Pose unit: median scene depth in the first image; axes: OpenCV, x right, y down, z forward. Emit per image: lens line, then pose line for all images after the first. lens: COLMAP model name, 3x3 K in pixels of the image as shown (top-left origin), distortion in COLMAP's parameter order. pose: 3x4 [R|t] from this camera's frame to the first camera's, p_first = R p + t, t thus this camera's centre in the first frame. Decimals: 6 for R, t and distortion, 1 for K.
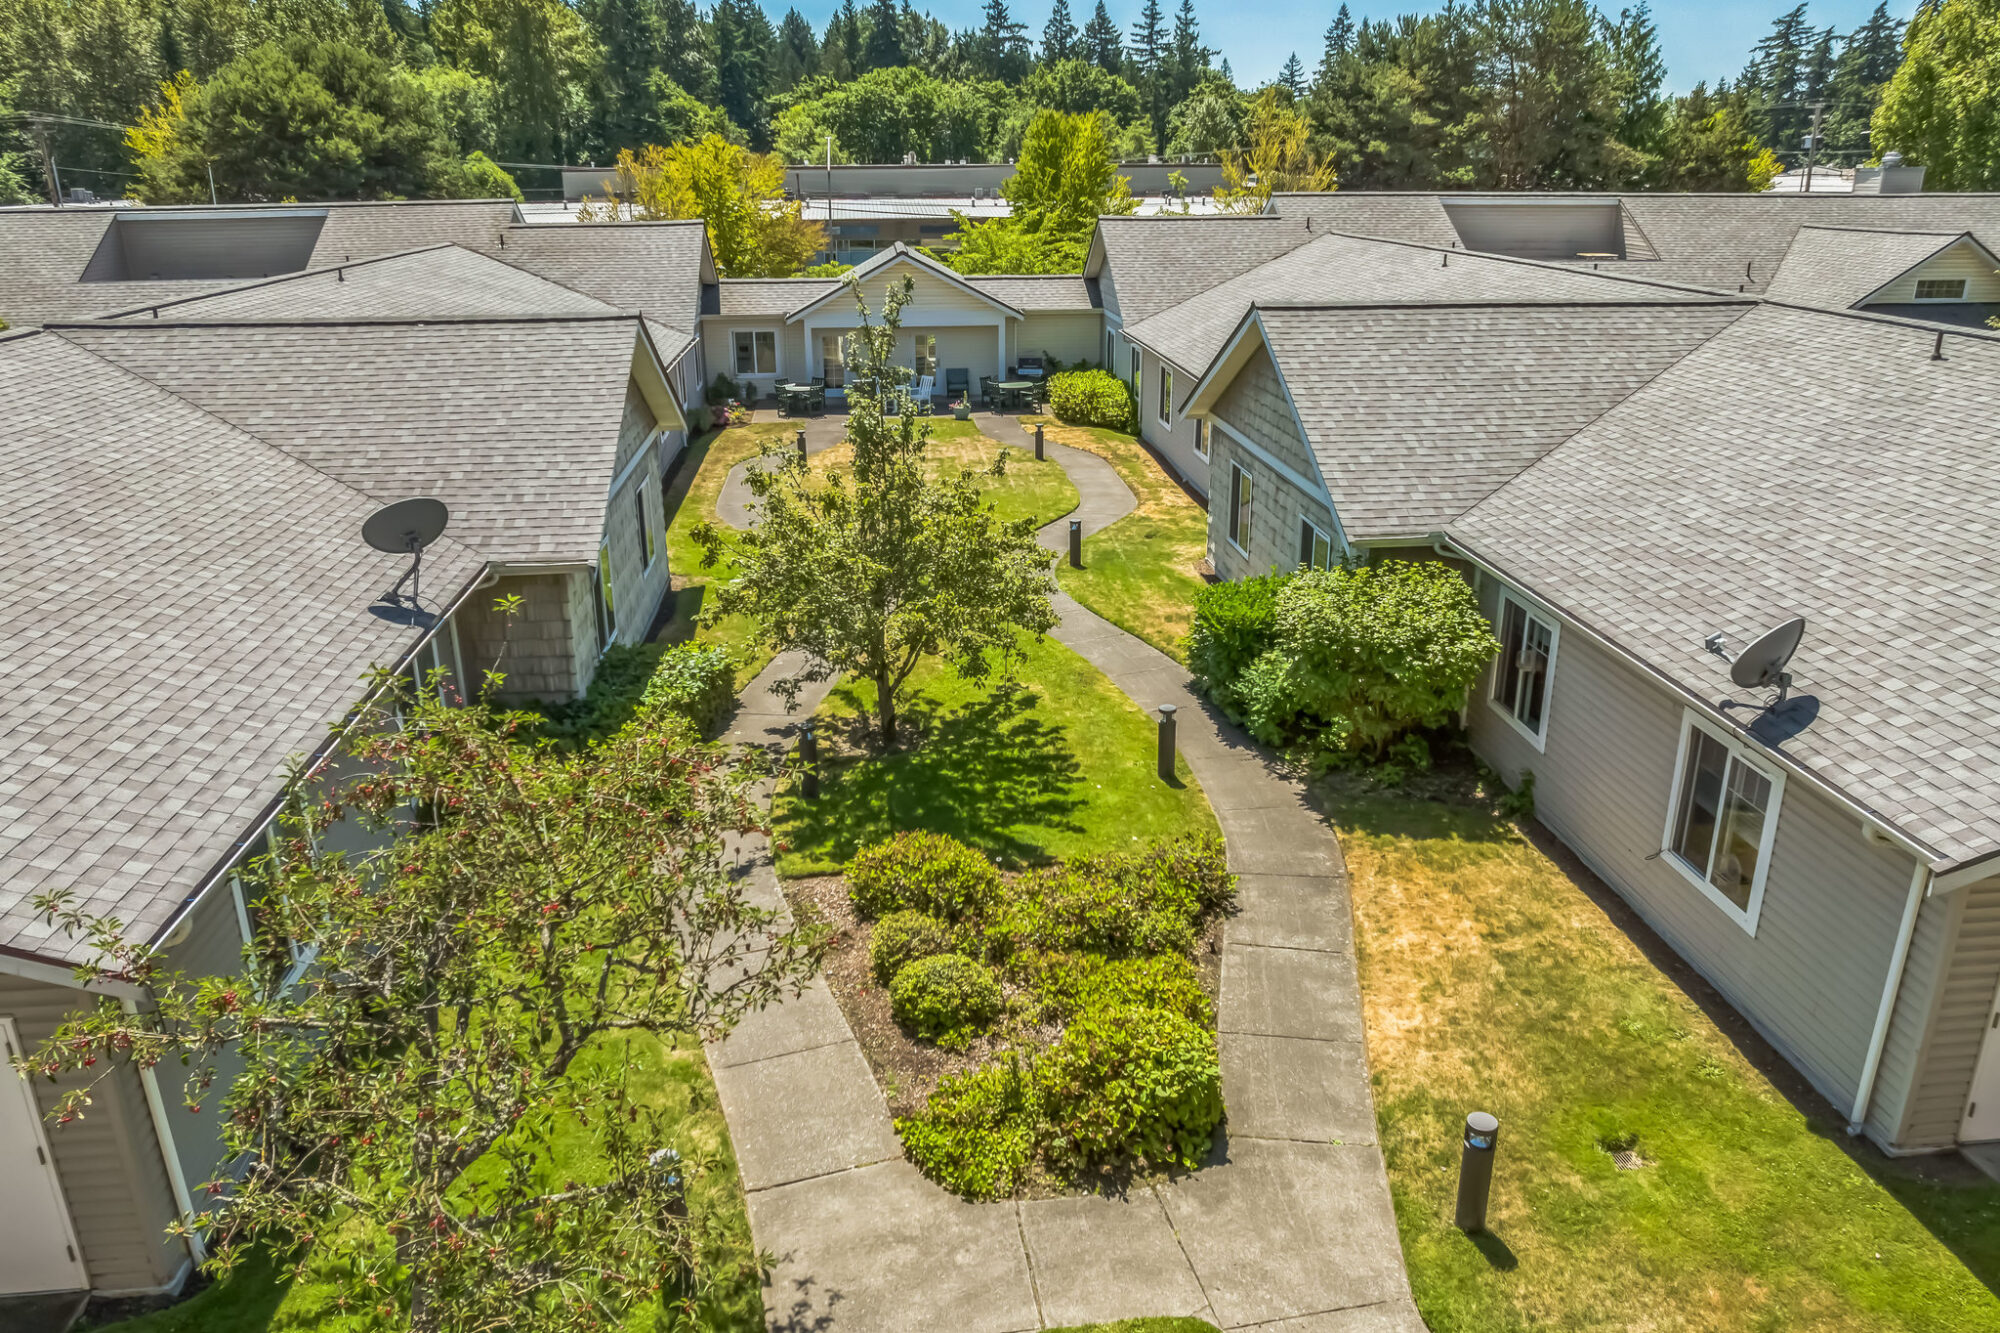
lens RADIAL K [[1404.5, 0, 1000.0], [0, 1404.5, 666.5], [0, 0, 1]] dist [-0.003263, -0.070484]
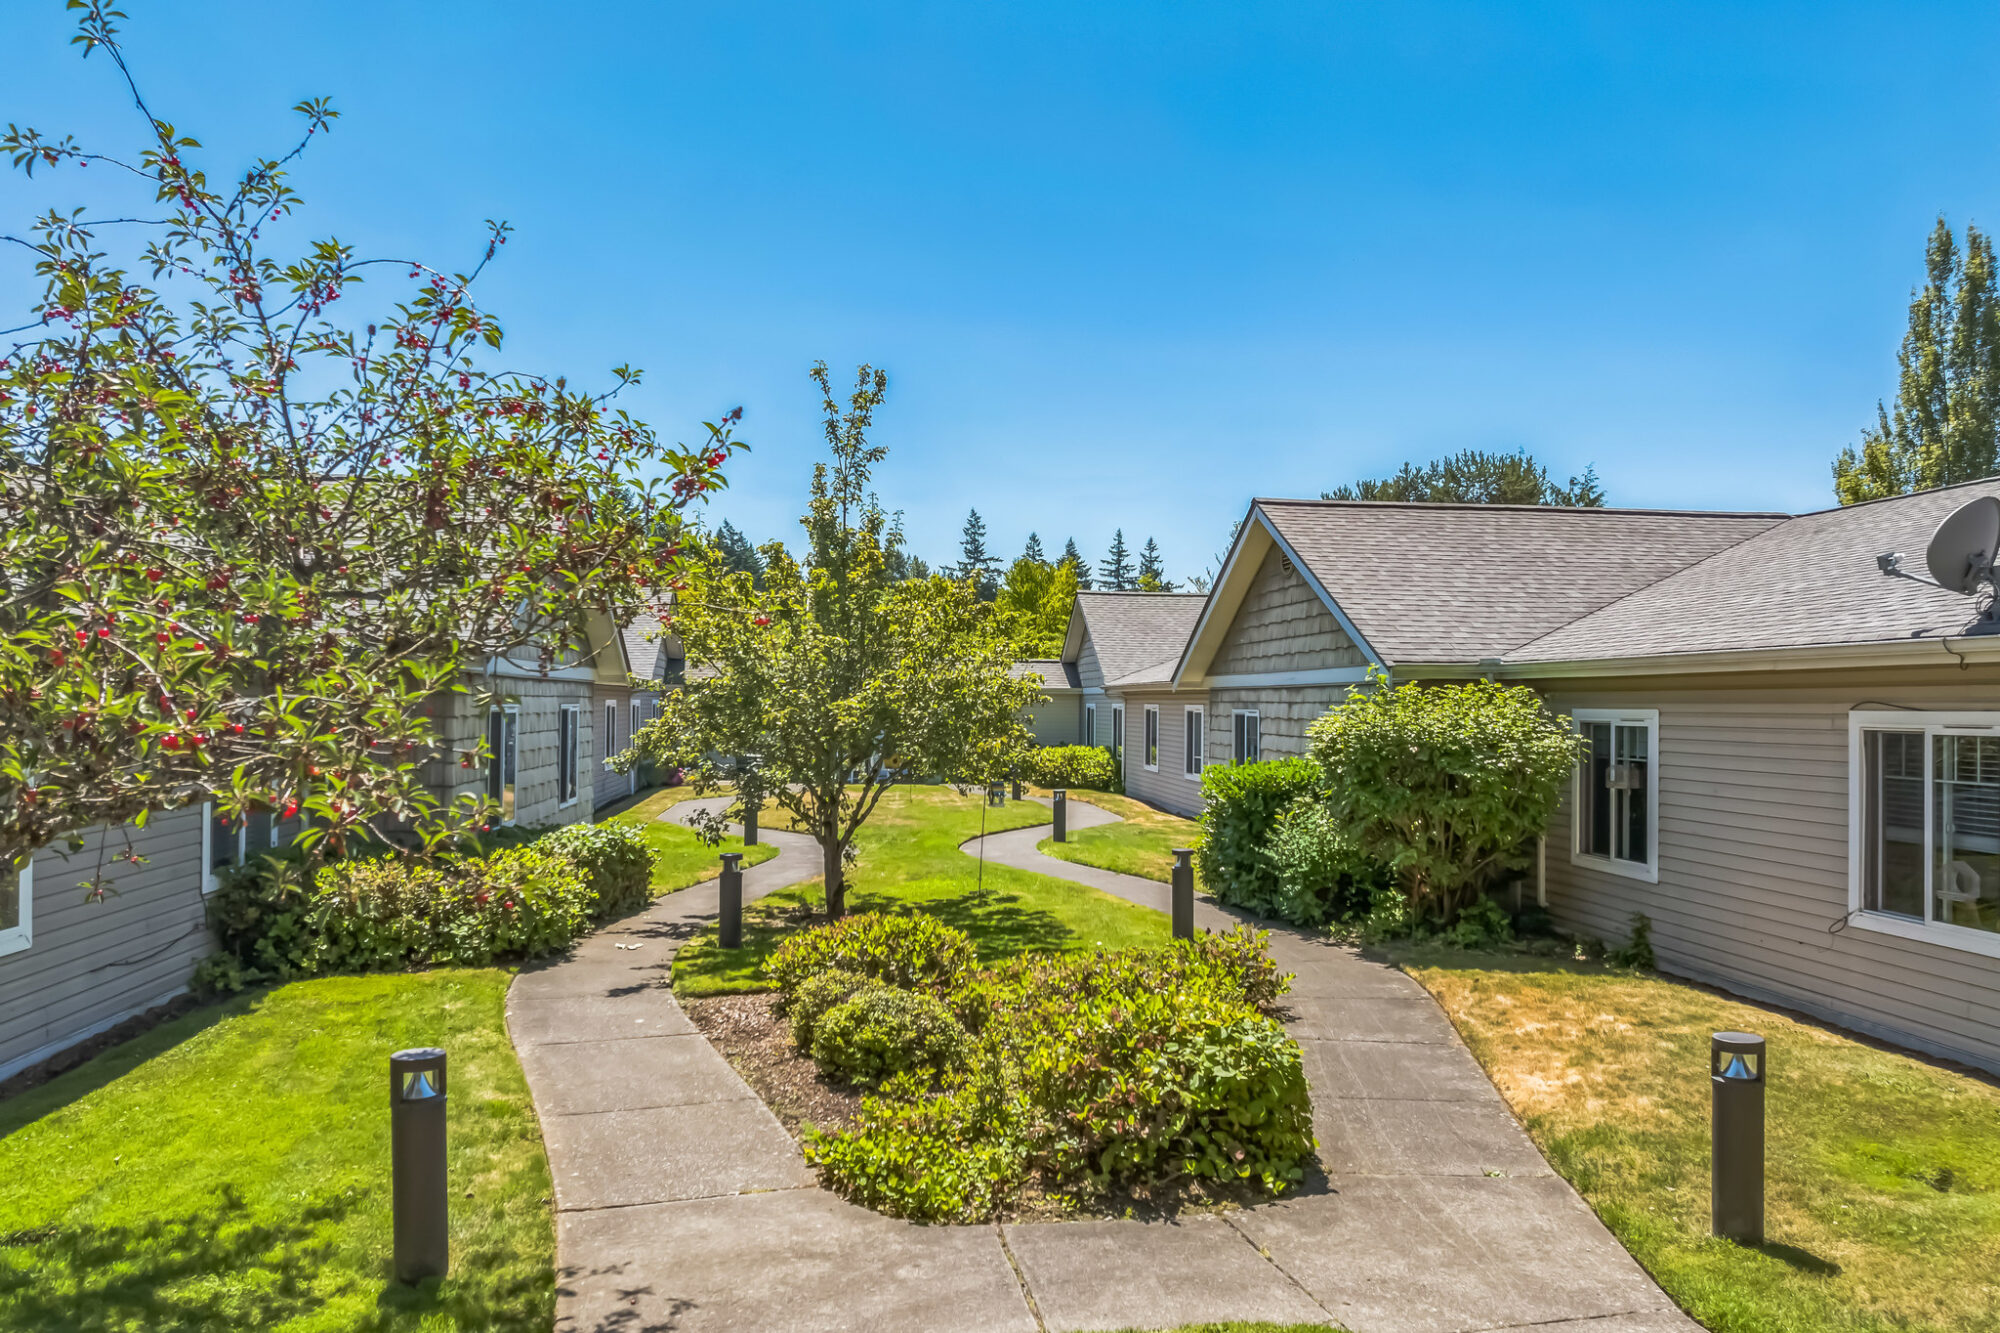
lens RADIAL K [[1435.2, 0, 1000.0], [0, 1435.2, 666.5], [0, 0, 1]] dist [-0.006572, -0.047342]
pose [[0.999692, 0.017395, 0.017684, -0.002420], [-0.009866, 0.932932, -0.359917, 0.322842], [-0.022758, 0.359631, 0.932817, 0.276993]]
